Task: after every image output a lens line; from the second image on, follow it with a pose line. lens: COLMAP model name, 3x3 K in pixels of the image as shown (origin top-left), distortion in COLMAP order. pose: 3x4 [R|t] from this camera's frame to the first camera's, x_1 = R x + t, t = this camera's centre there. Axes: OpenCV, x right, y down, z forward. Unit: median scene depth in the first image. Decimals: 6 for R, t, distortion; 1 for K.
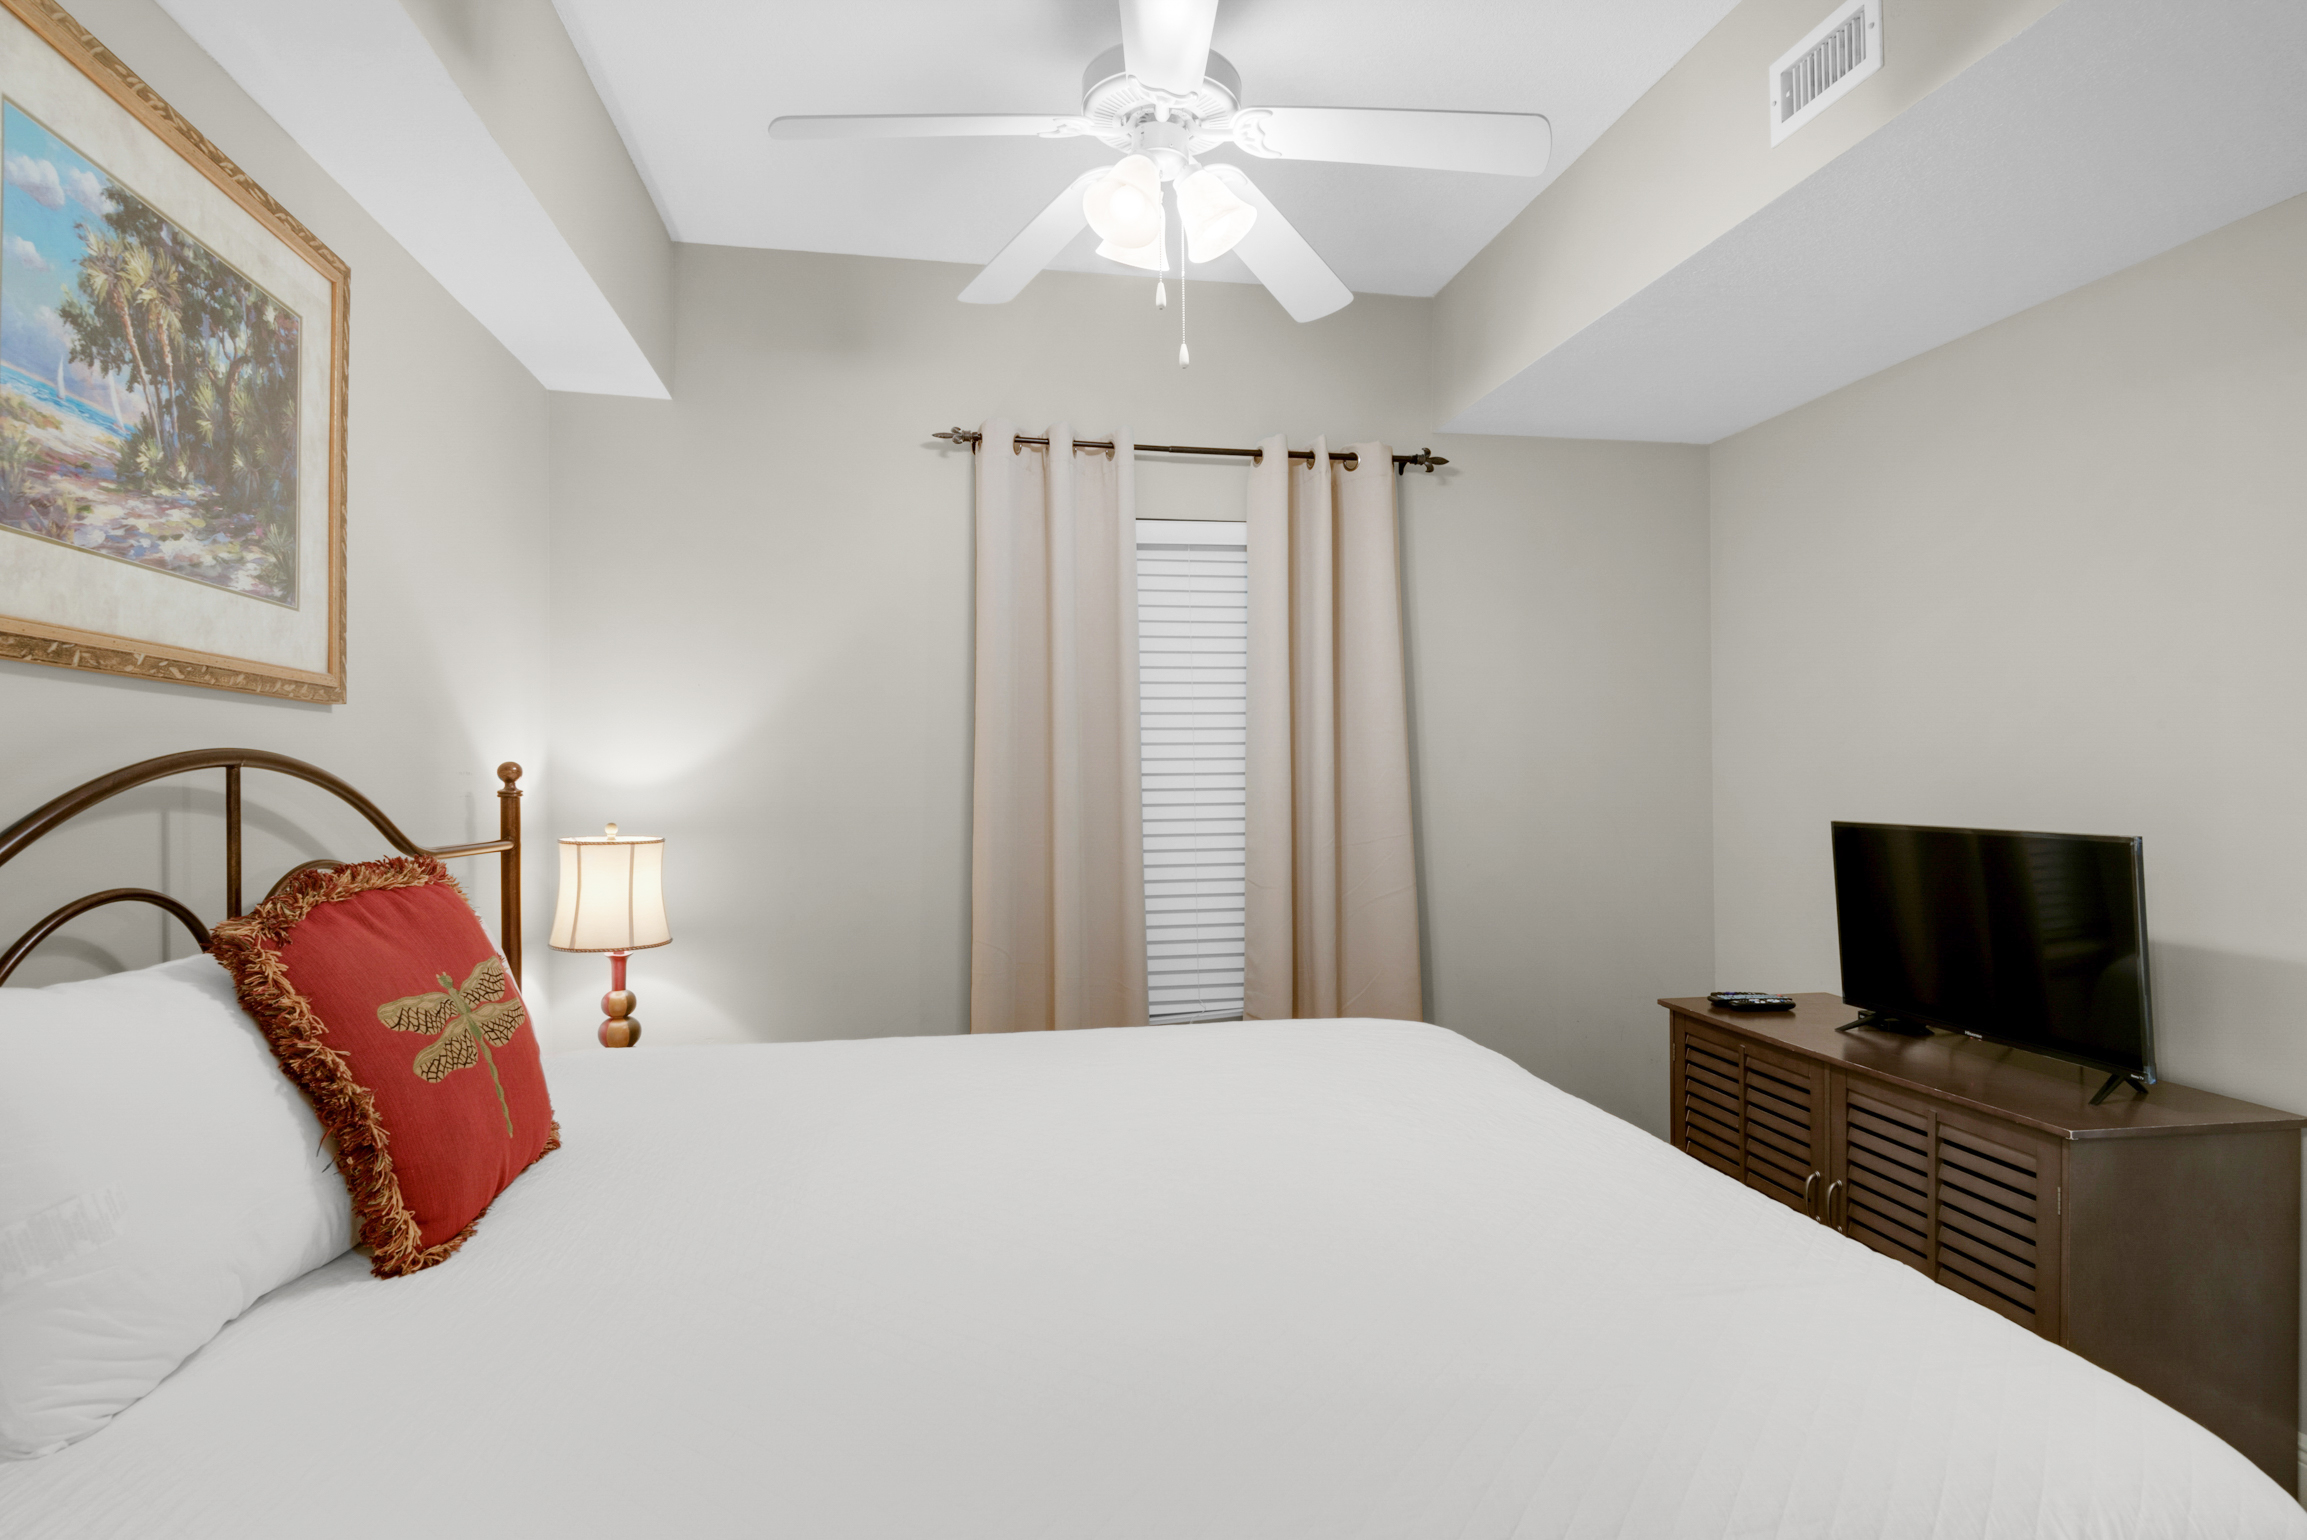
lens RADIAL K [[1211.0, 0, 1140.9], [0, 1211.0, 770.2], [0, 0, 1]] dist [0.000534, 0.000047]
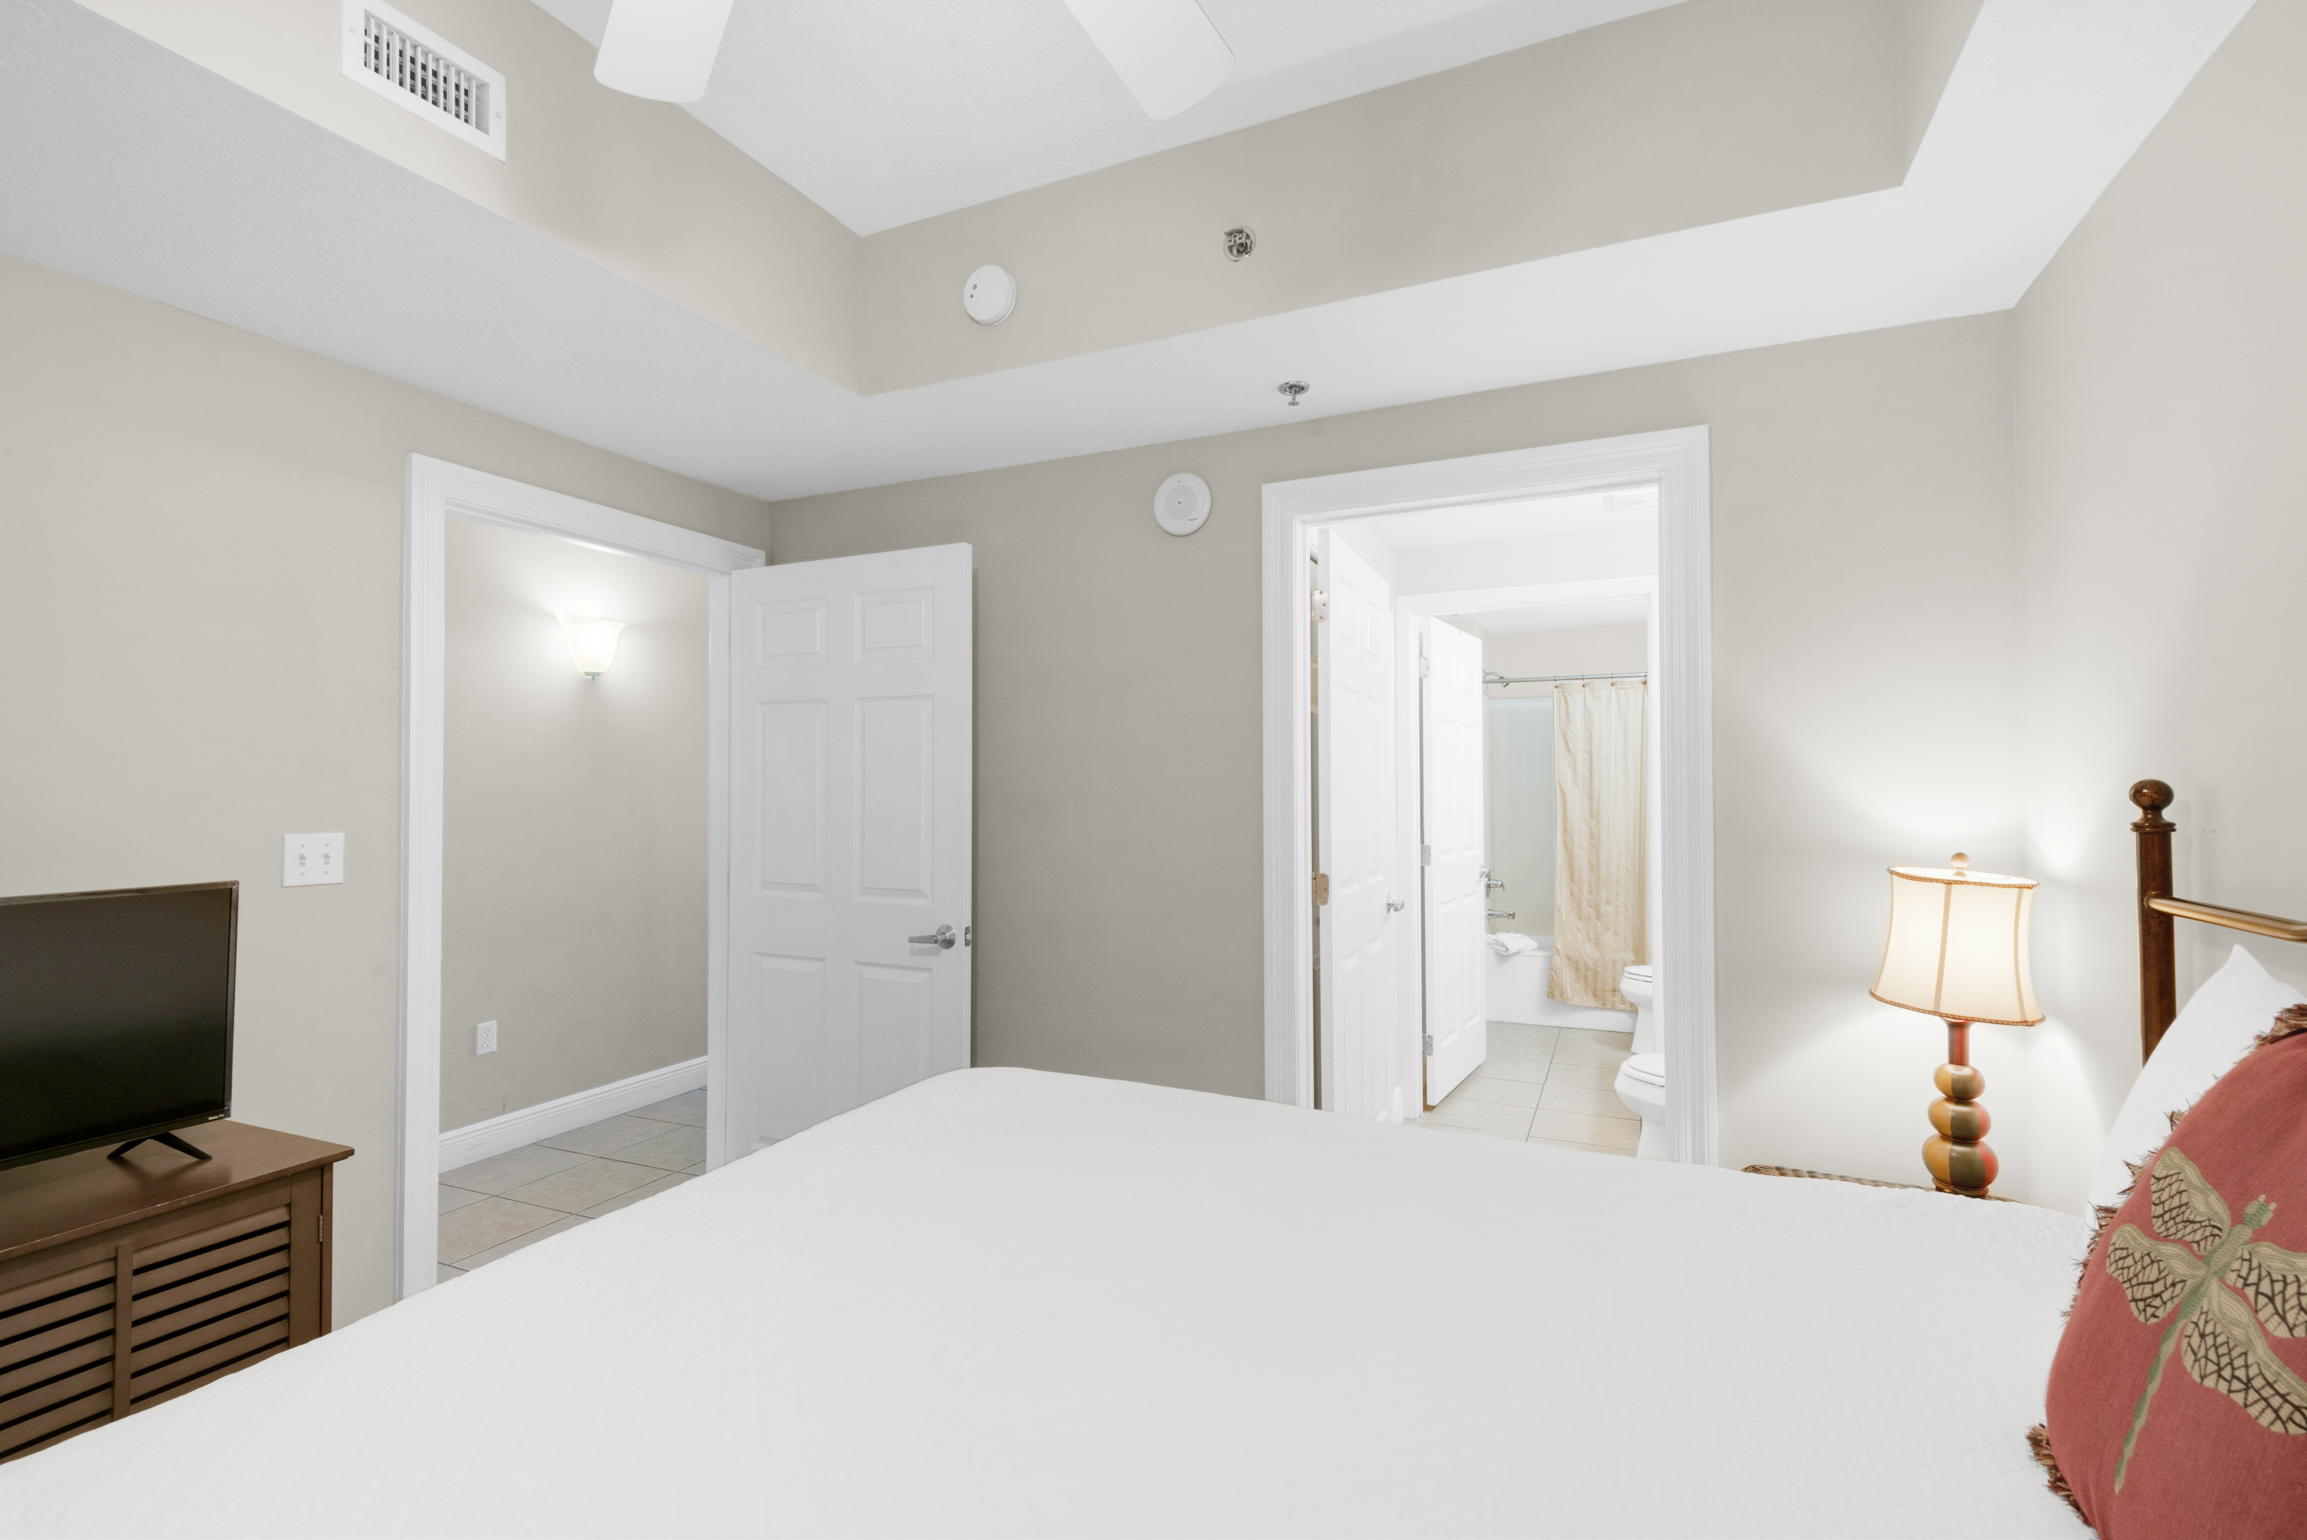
lens RADIAL K [[1058.1, 0, 1166.6], [0, 1058.1, 755.1], [0, 0, 1]] dist [0.038739, -0.026078]
pose [[-0.833467, 0.030130, 0.551747, -0.404537], [0.012757, 0.999295, -0.035299, -0.011575], [-0.552421, -0.022382, -0.833264, 1.506232]]
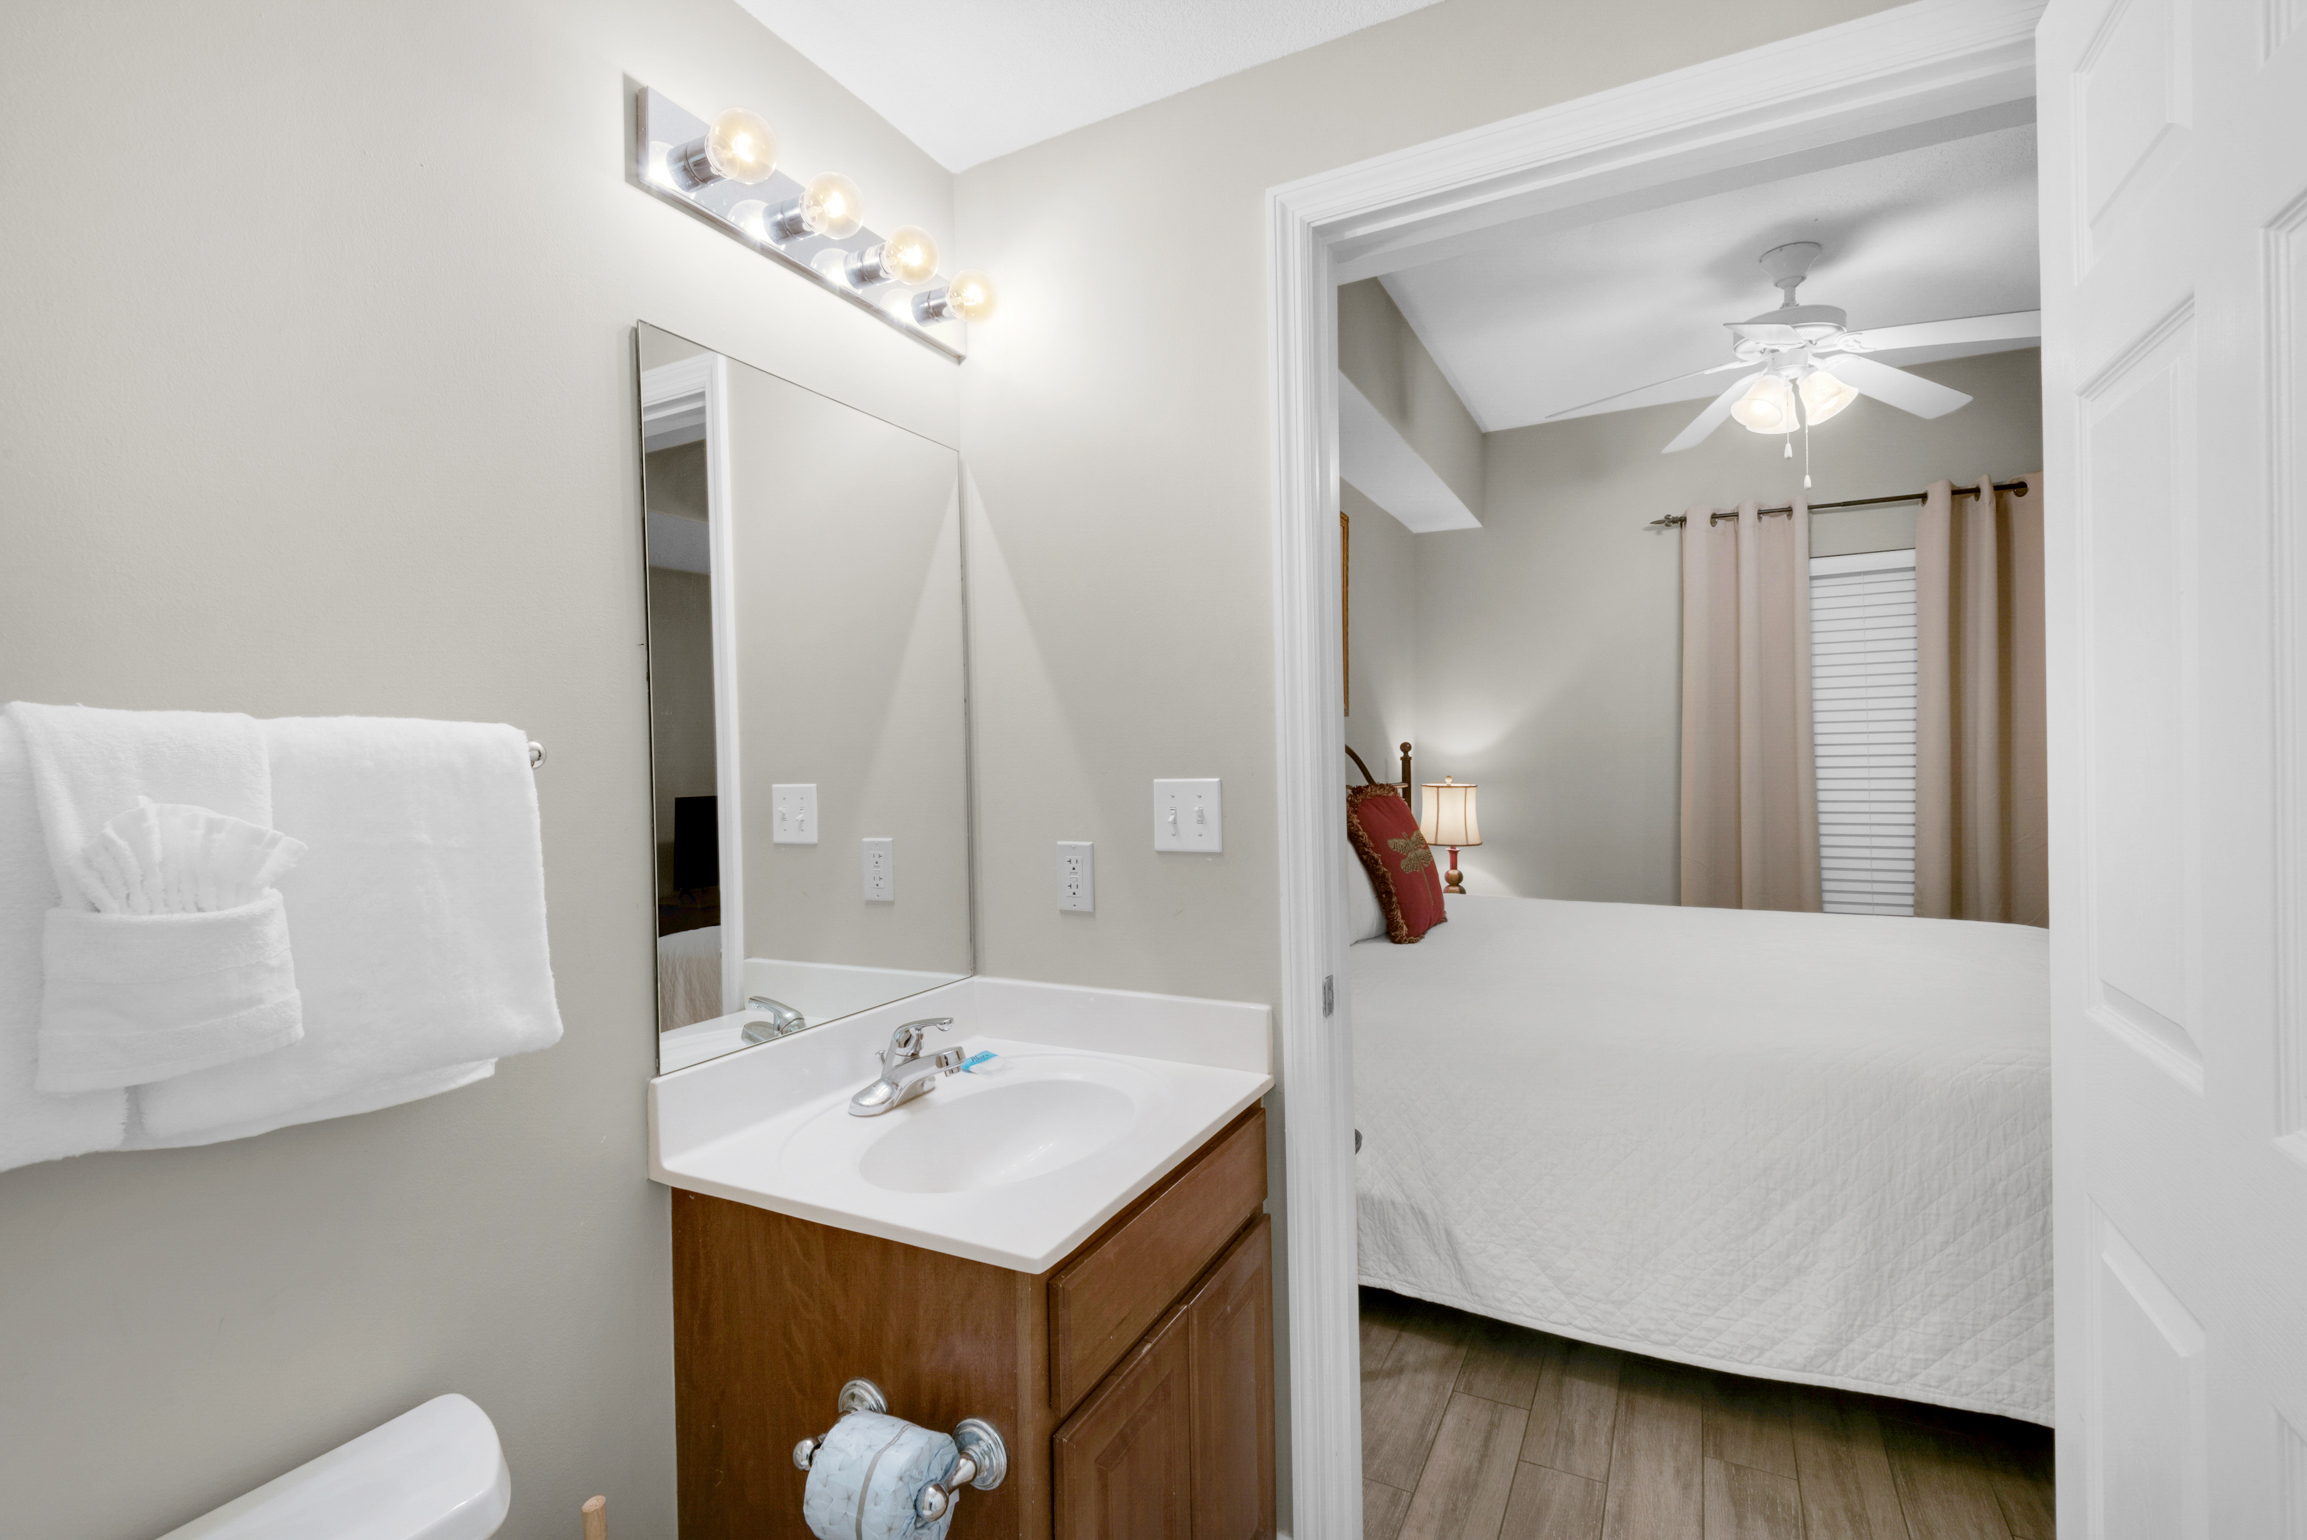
lens RADIAL K [[1047.3, 0, 1149.7], [0, 1047.3, 760.8], [0, 0, 1]] dist [0.039286, 0.000173]
pose [[0.798121, -0.011159, -0.602393, 0.233542], [0.017804, 0.999829, 0.005068, 0.010595], [0.602234, -0.014770, 0.798183, -0.841276]]
